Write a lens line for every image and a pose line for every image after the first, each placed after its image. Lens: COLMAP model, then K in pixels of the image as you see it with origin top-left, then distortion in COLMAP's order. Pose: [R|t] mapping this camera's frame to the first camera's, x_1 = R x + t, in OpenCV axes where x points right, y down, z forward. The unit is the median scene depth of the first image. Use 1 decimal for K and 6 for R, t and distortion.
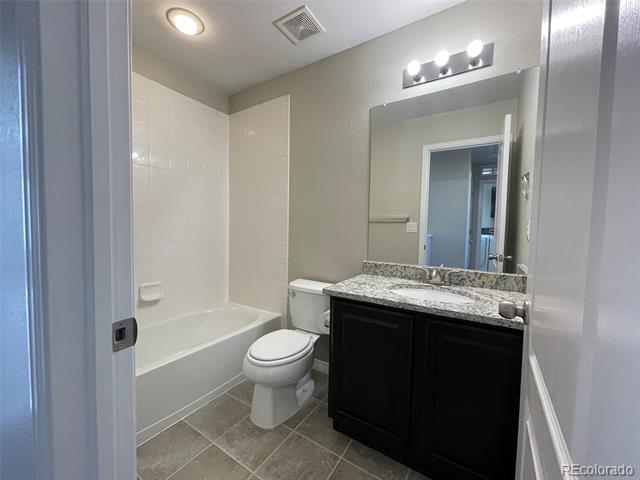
lens RADIAL K [[258.9, 0, 319.0], [0, 258.9, 240.1], [0, 0, 1]] dist [0.000571, -0.000415]
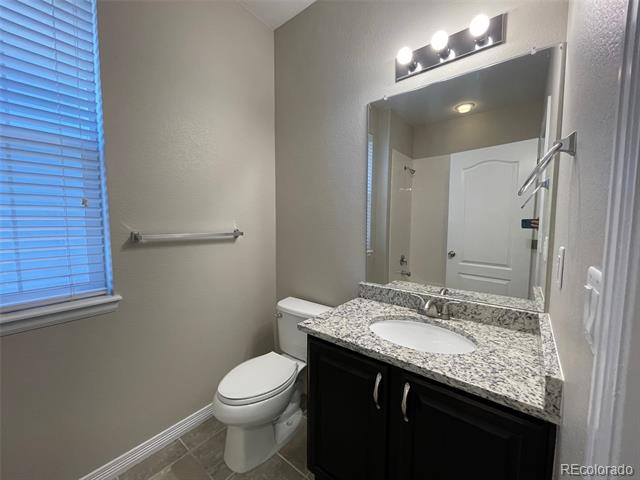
lens RADIAL K [[258.9, 0, 319.5], [0, 258.9, 240.1], [0, 0, 1]] dist [0.000571, -0.000415]
pose [[0.993316, -0.016669, -0.114215, 0.159190], [0.019606, 0.999504, 0.024639, -0.086265], [0.113748, -0.026714, 0.993150, 0.111163]]
